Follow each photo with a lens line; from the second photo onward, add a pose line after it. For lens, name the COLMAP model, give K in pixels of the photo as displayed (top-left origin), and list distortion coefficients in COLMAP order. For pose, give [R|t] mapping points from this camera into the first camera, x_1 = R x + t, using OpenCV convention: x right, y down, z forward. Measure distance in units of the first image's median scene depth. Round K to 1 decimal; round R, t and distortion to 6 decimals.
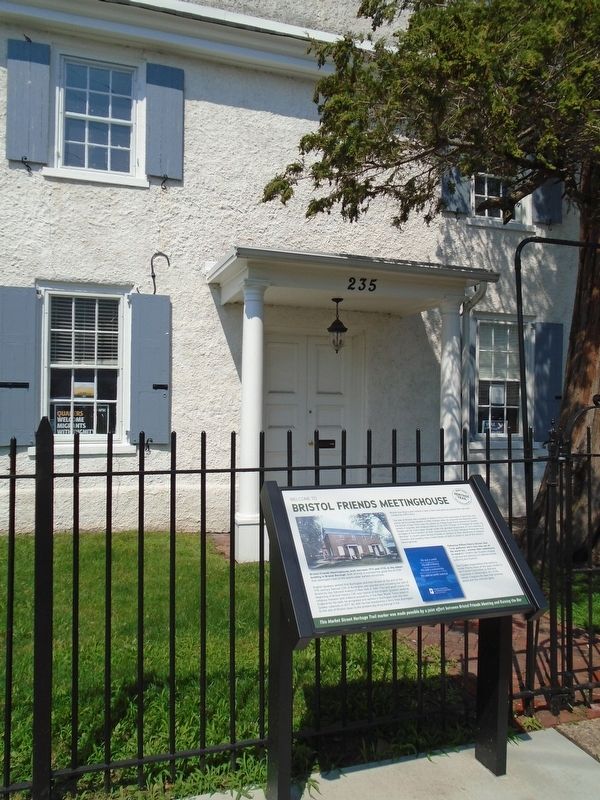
lens RADIAL K [[598.1, 0, 299.4], [0, 598.1, 394.7], [0, 0, 1]] dist [0.004451, 0.007077]
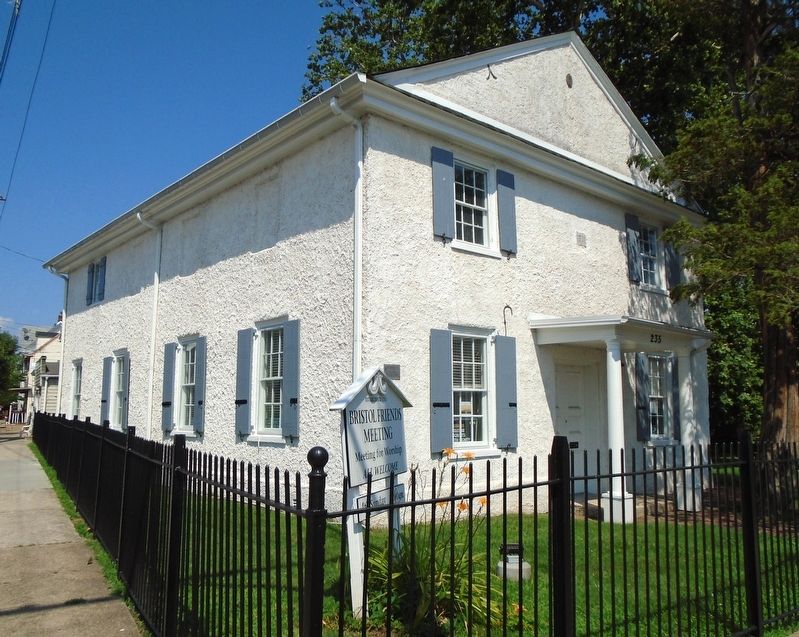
lens RADIAL K [[667.2, 0, 399.9], [0, 667.2, 324.4], [0, 0, 1]] dist [0.010447, 0.002728]
pose [[0.921111, 0.045850, 0.386591, -1.055194], [-0.006629, 0.994744, -0.102183, -0.038242], [-0.389244, 0.091559, 0.916573, -0.296245]]
